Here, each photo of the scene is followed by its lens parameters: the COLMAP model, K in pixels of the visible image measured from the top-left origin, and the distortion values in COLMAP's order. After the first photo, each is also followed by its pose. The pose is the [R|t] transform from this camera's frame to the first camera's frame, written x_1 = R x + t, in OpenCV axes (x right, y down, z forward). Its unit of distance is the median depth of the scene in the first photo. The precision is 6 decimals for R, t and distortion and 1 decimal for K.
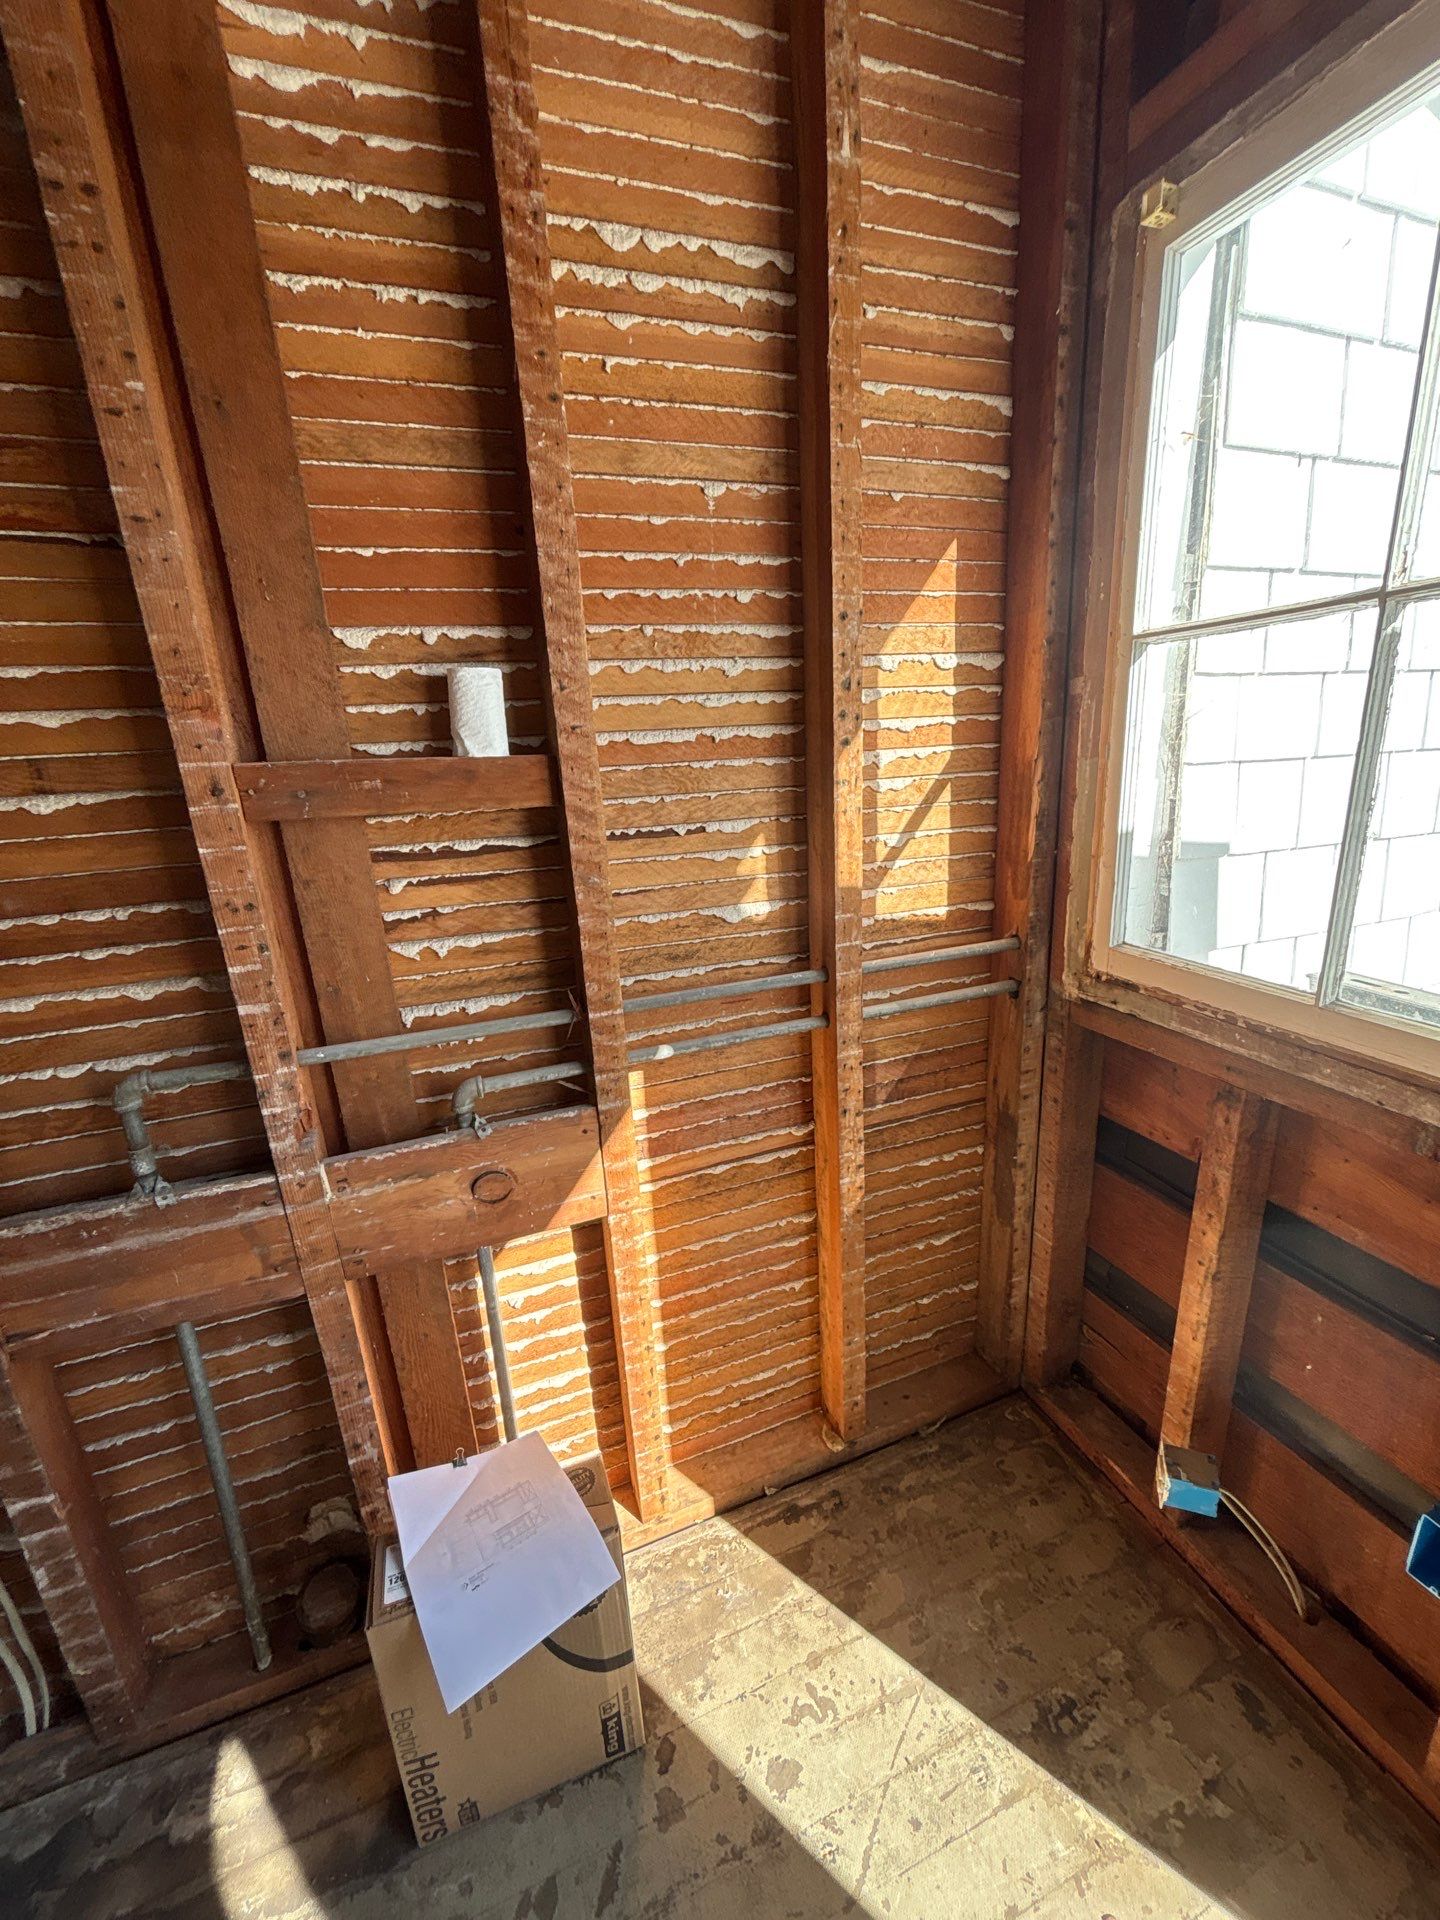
lens RADIAL K [[769.9, 0, 721.0], [0, 769.9, 960.0], [0, 0, 1]] dist [-0.006592, 0.001866]
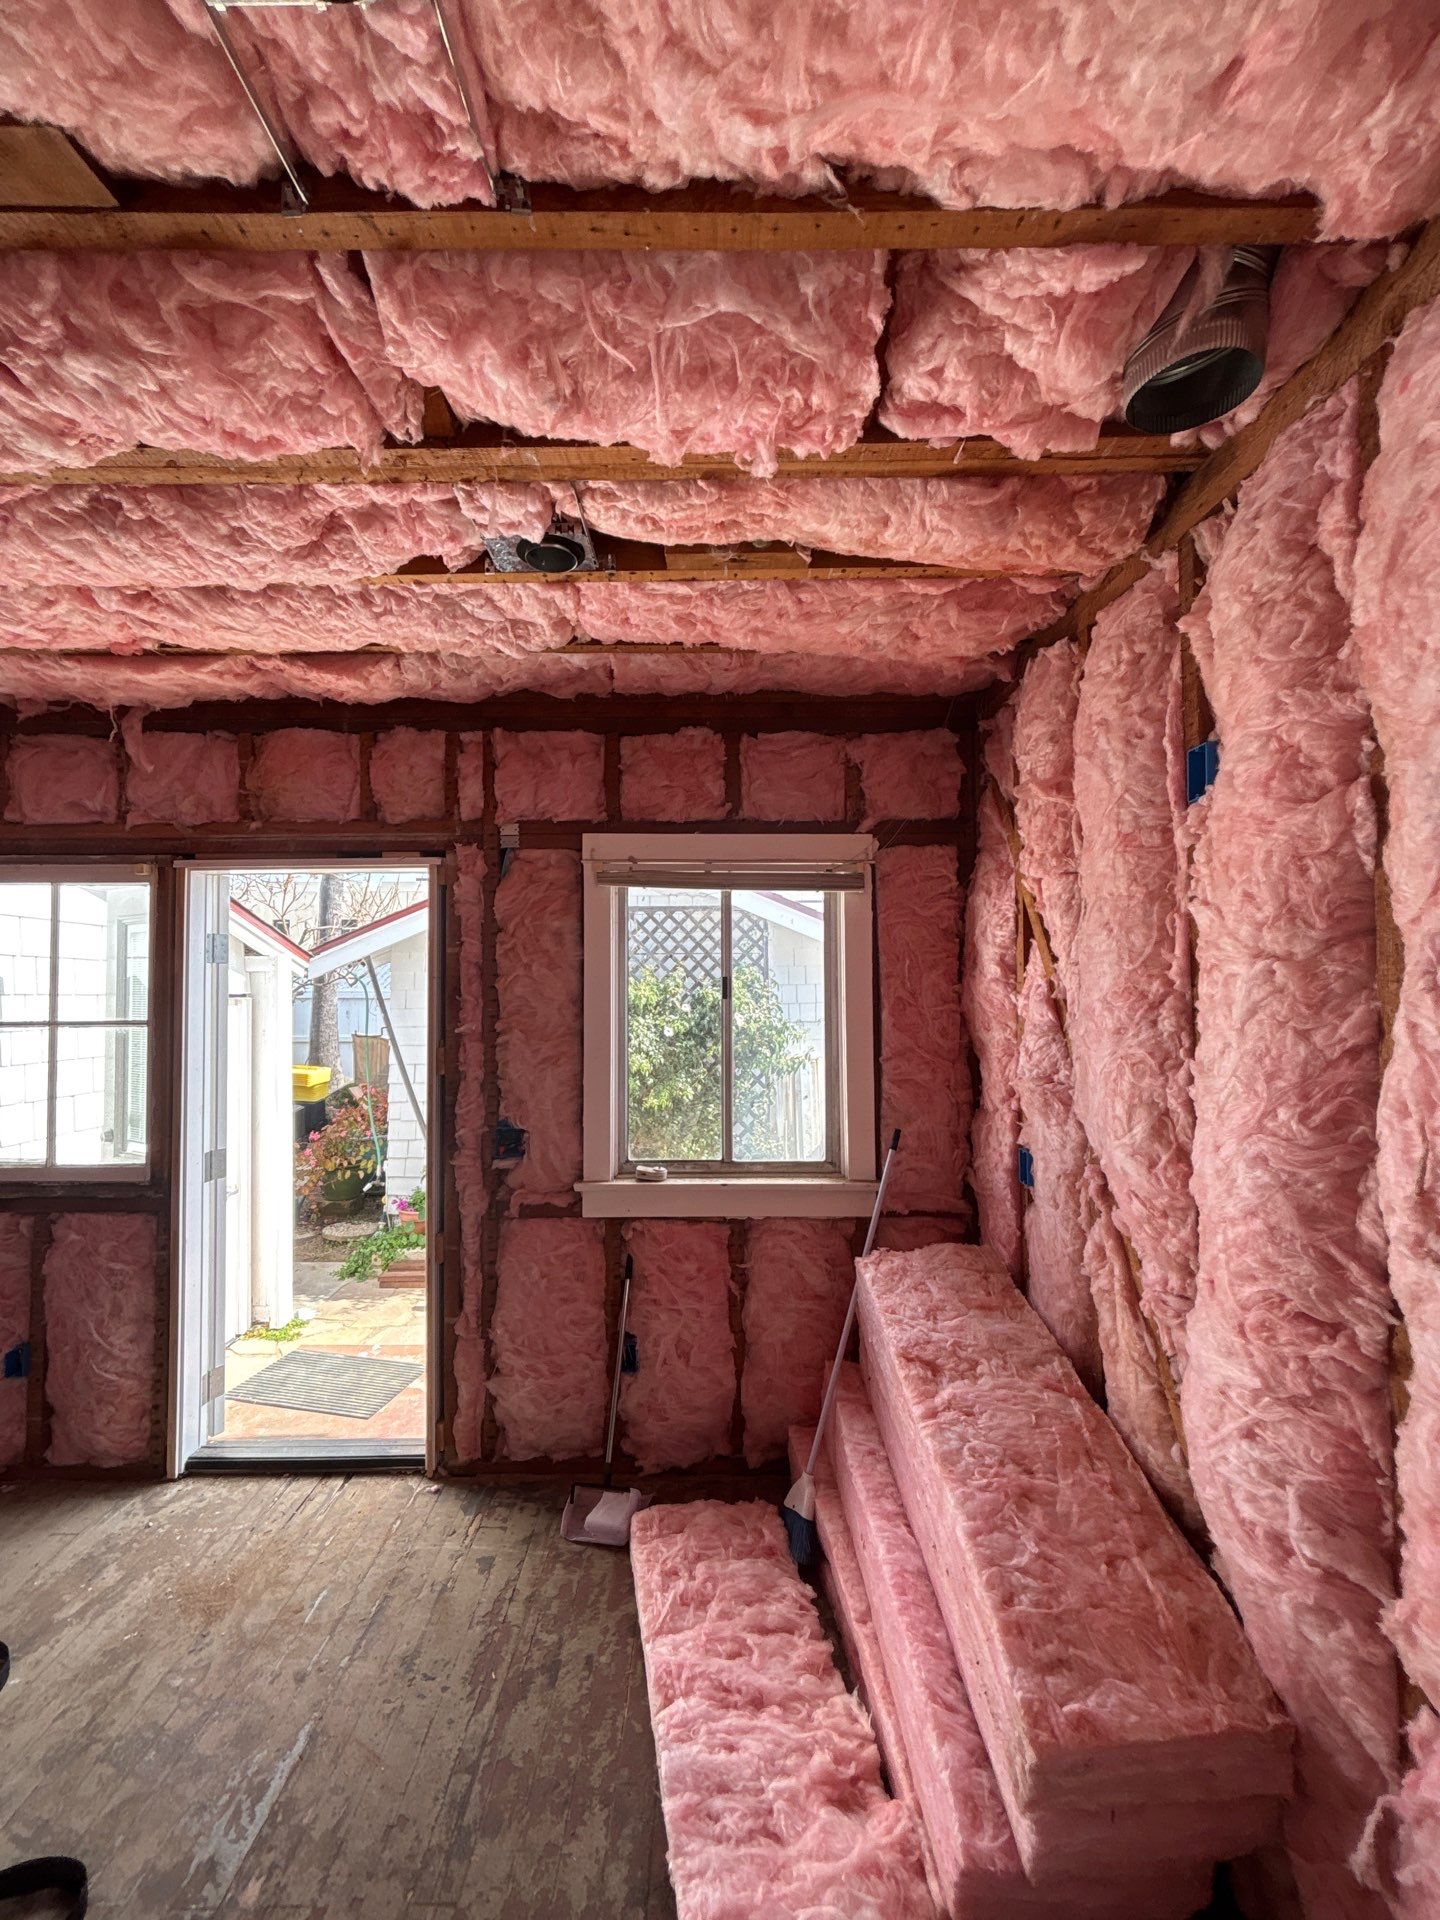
lens RADIAL K [[769.9, 0, 720.1], [0, 769.9, 961.5], [0, 0, 1]] dist [-0.006592, 0.001866]
pose [[0.175994, 0.062857, 0.982382, -1.971038], [0.260045, 0.959540, -0.107983, 0.403558], [-0.949422, 0.274468, 0.152528, -2.410940]]
